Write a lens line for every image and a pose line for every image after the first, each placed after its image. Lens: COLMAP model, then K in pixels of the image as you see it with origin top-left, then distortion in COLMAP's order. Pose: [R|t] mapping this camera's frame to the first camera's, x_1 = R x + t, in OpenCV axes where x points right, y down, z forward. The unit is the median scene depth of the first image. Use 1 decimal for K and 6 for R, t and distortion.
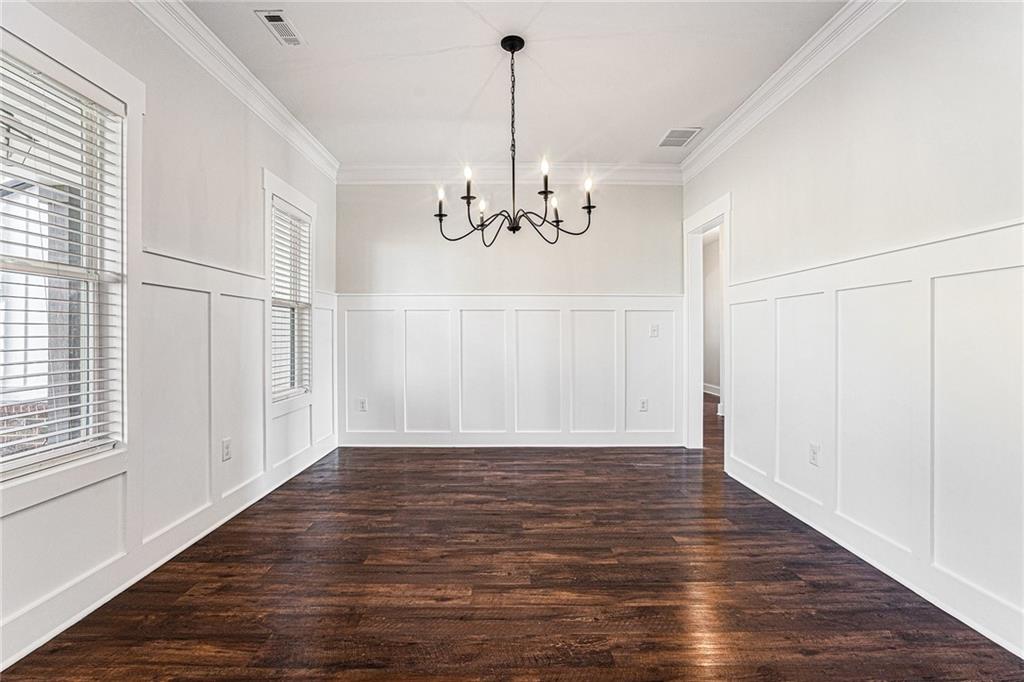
lens RADIAL K [[474.4, 0, 506.9], [0, 474.4, 333.8], [0, 0, 1]] dist [-0.035773, 0.007970]
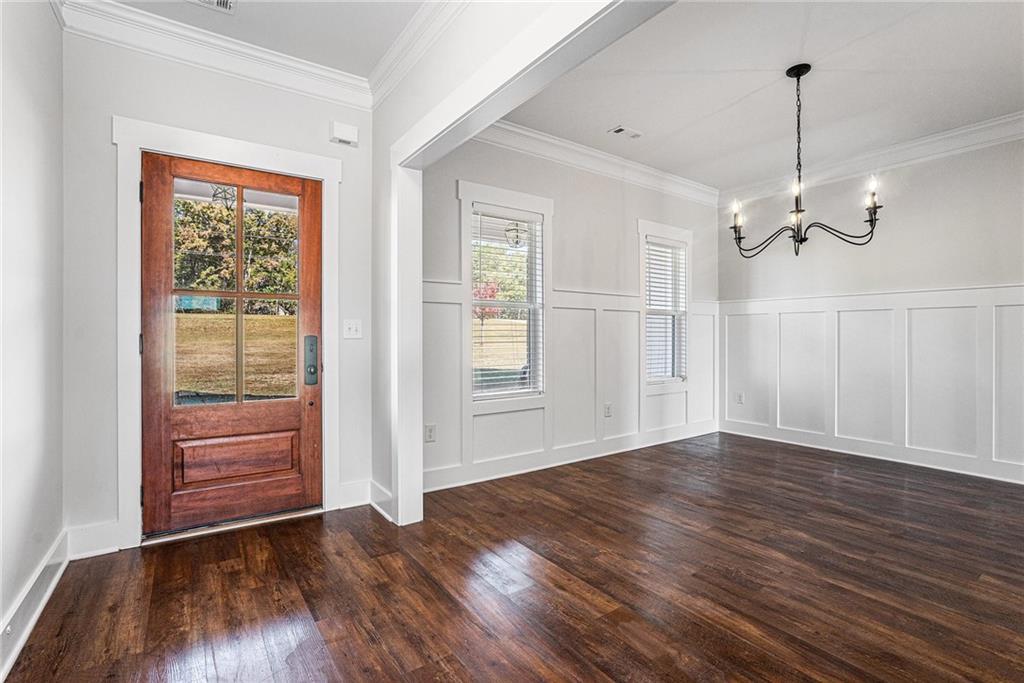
lens RADIAL K [[474.4, 0, 509.3], [0, 474.4, 338.9], [0, 0, 1]] dist [-0.035773, 0.007970]
pose [[0.571799, 0.009754, -0.820335, 0.508968], [-0.002876, 0.999947, 0.009886, -0.001639], [0.820388, -0.003294, 0.571797, -0.172096]]
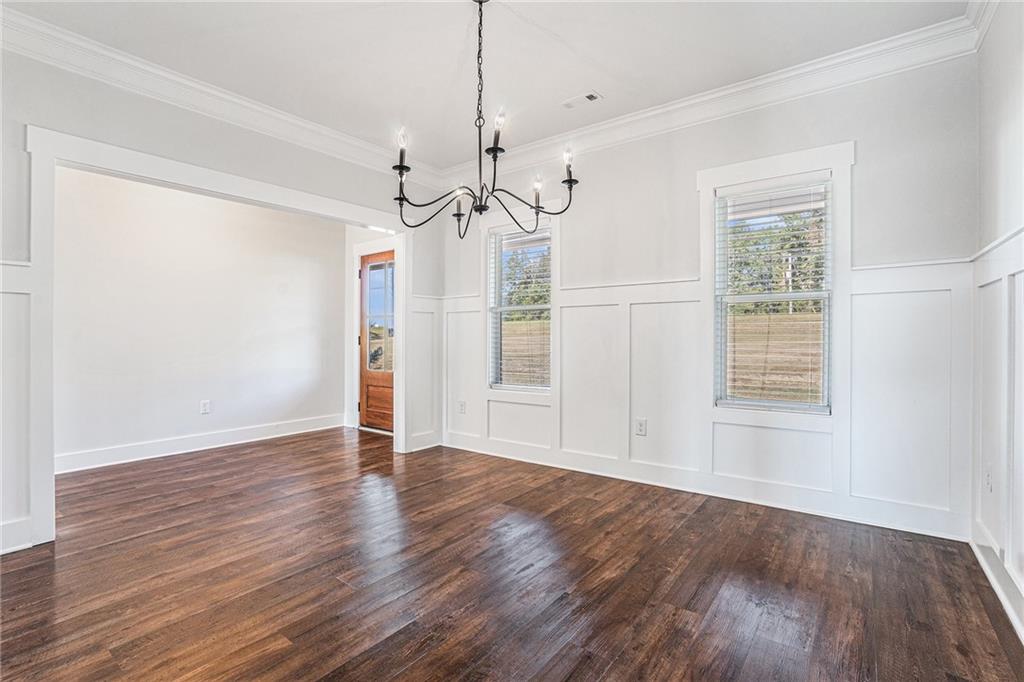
lens RADIAL K [[474.4, 0, 502.5], [0, 474.4, 340.1], [0, 0, 1]] dist [-0.035773, 0.007970]
pose [[-0.613621, 0.009931, -0.789539, 0.644254], [0.008791, 0.999945, 0.005746, 0.003987], [0.789552, -0.003415, -0.613674, 1.540143]]
